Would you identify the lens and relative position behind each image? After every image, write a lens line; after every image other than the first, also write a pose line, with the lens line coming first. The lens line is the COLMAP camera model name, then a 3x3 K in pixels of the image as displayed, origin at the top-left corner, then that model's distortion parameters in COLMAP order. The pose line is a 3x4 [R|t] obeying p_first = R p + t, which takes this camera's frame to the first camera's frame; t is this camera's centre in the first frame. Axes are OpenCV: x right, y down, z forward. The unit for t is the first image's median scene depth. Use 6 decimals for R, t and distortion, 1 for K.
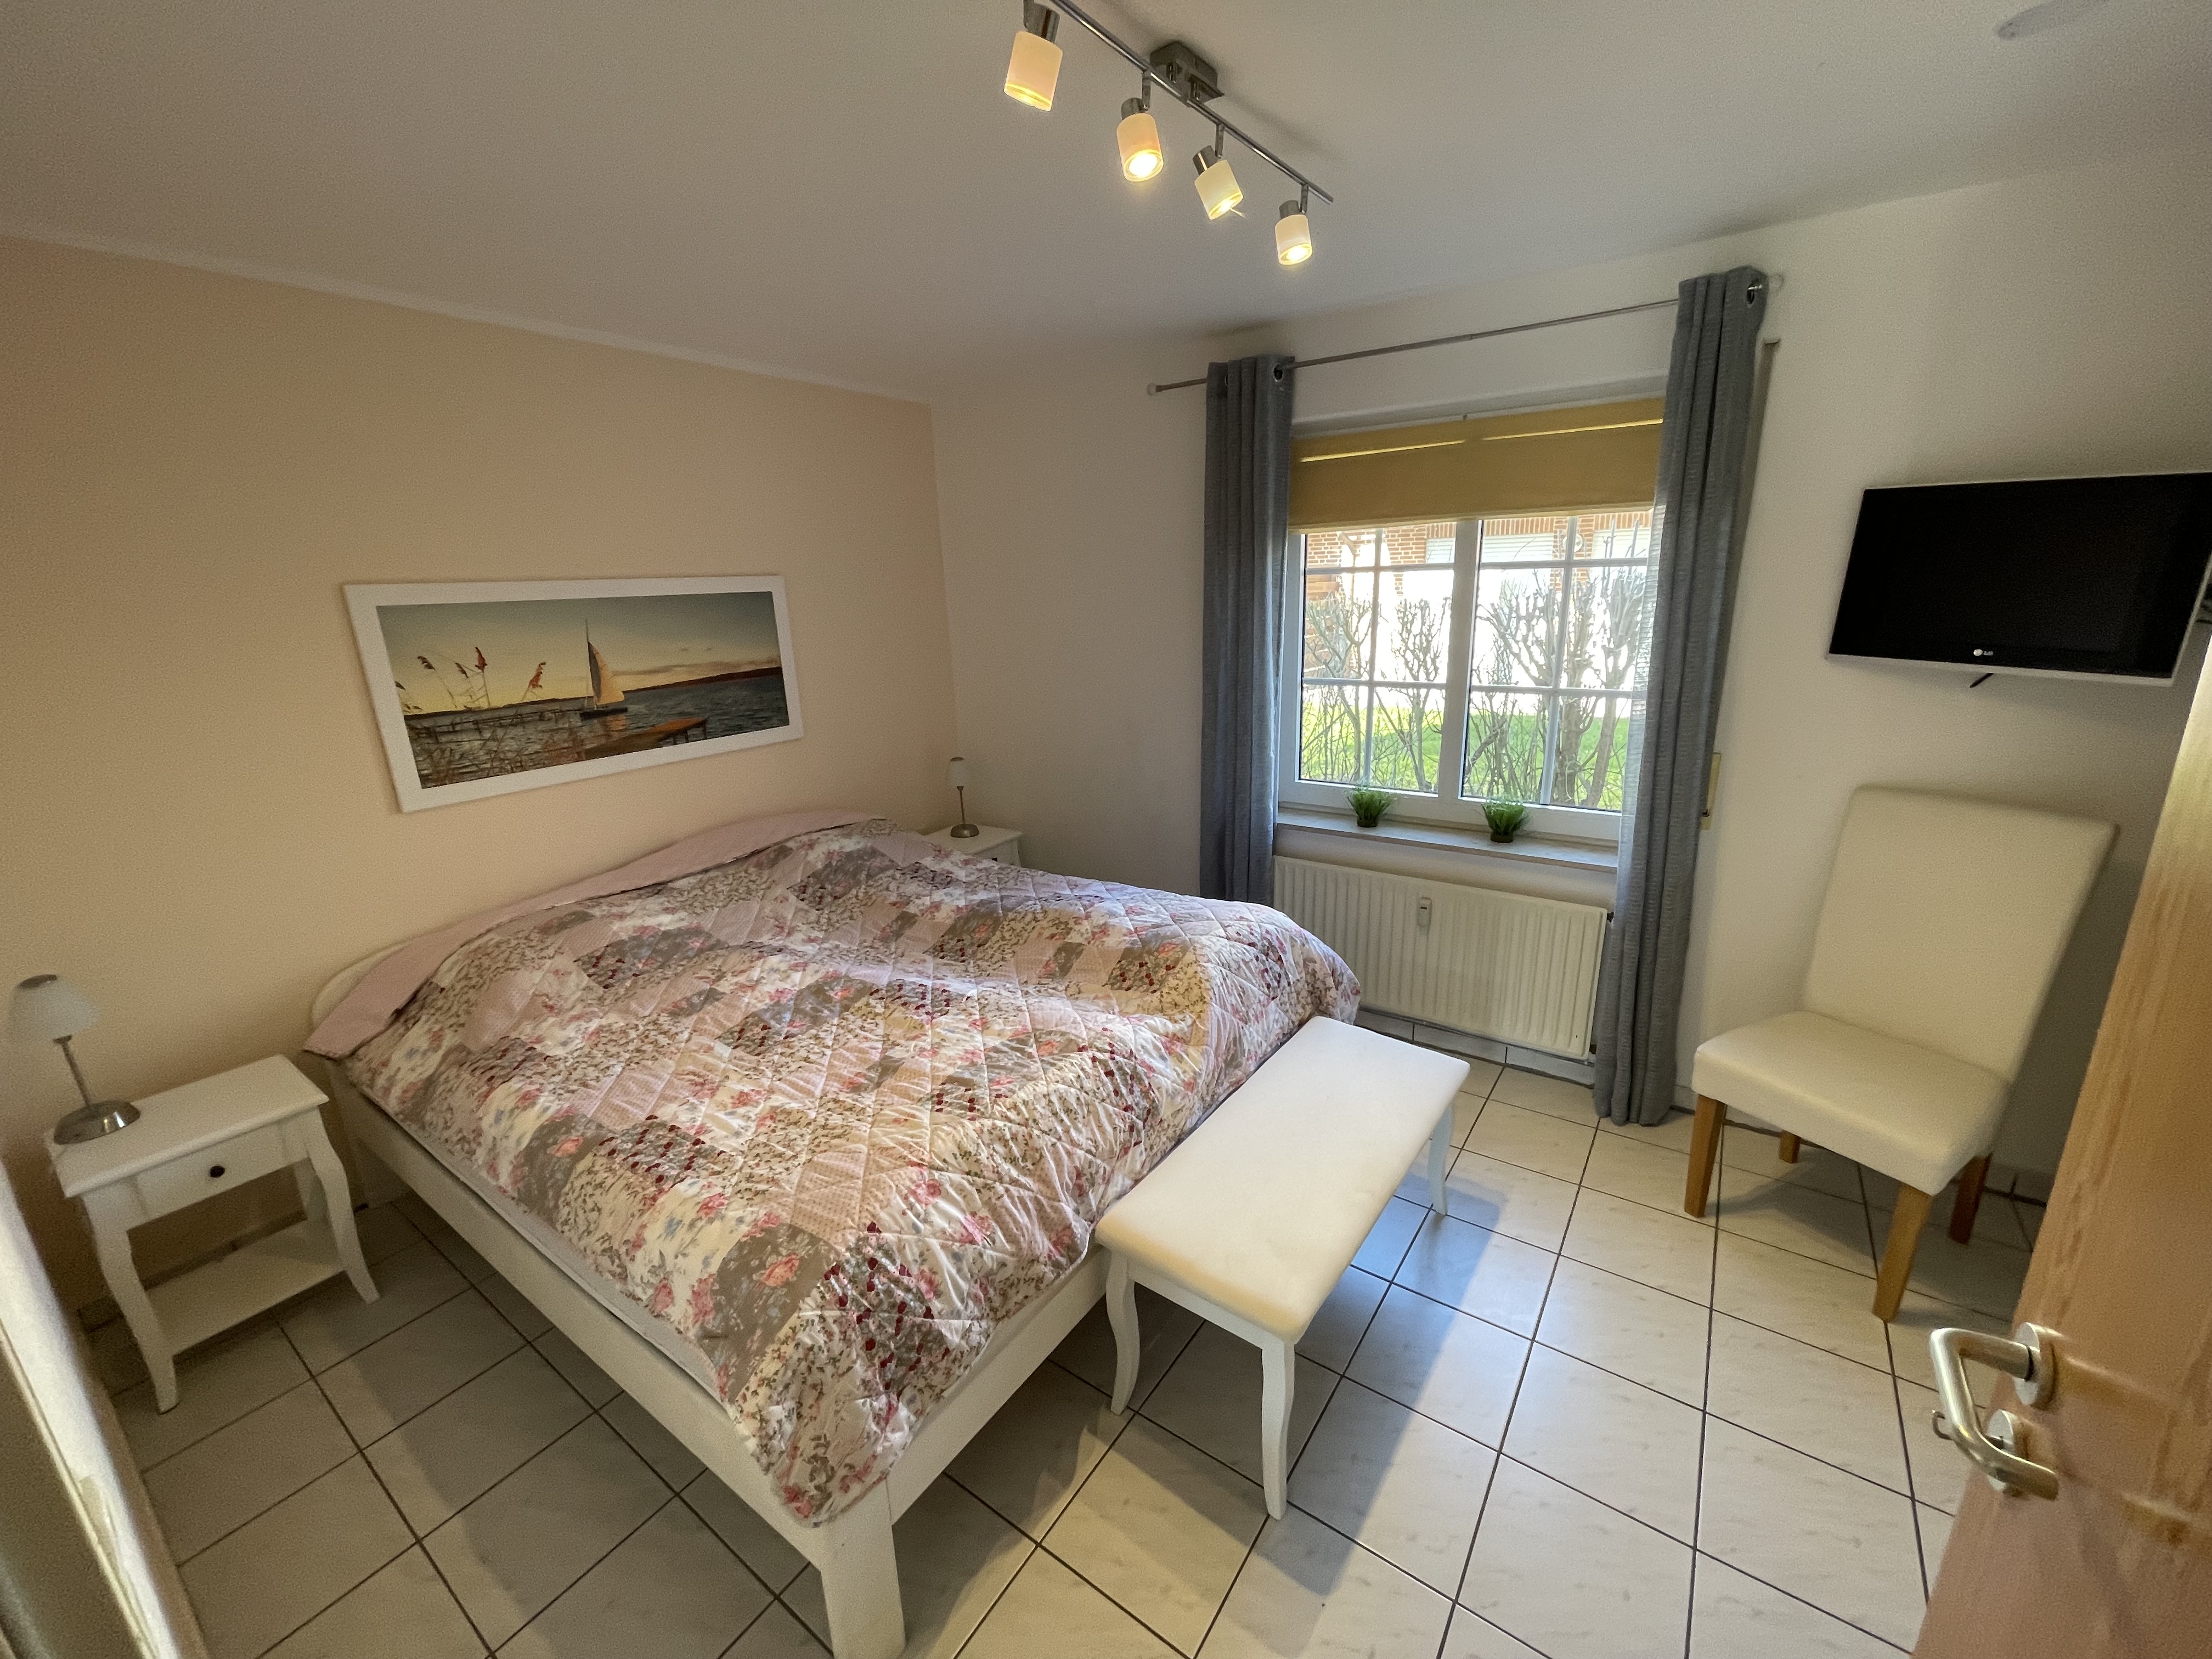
lens RADIAL K [[888.7, 0, 1106.0], [0, 888.7, 829.5], [0, 0, 1]] dist [-0.005278, -0.000389]
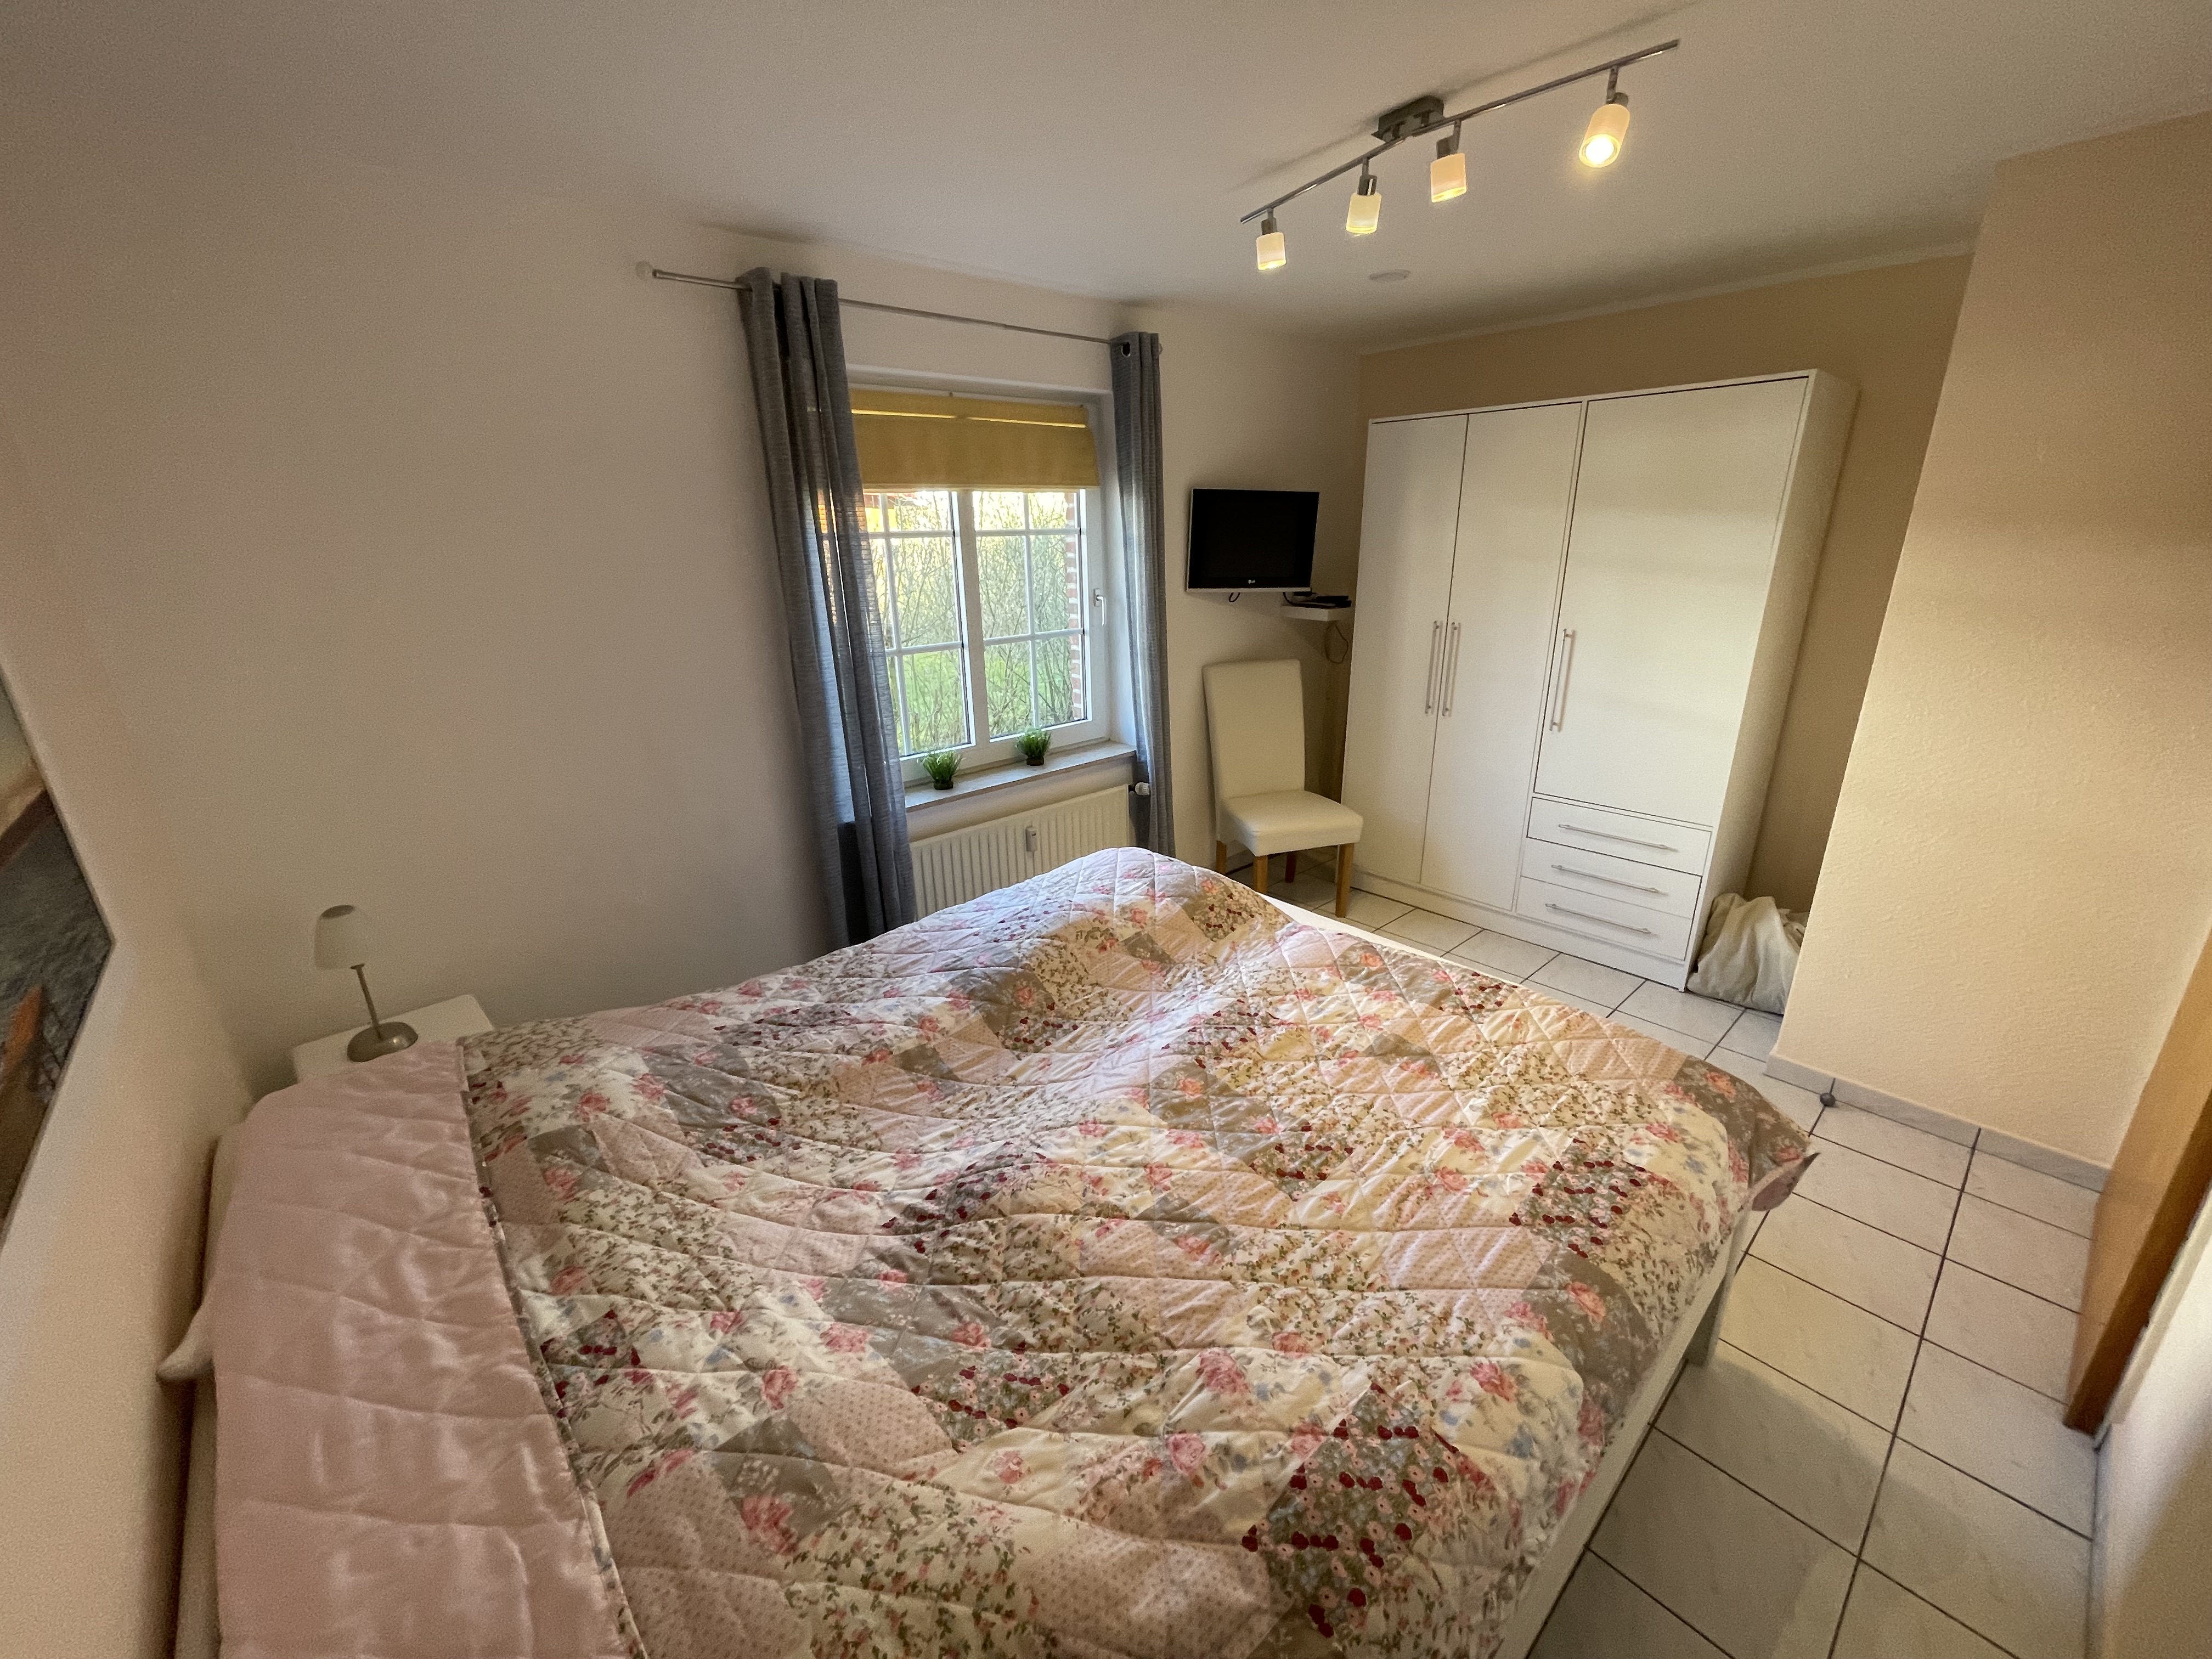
lens RADIAL K [[888.7, 0, 1106.0], [0, 888.7, 829.5], [0, 0, 1]] dist [-0.005278, -0.000389]
pose [[0.218042, -0.290150, 0.931810, -0.841228], [0.277916, 0.933712, 0.225710, -0.184850], [-0.935532, 0.209750, 0.284226, 0.723955]]
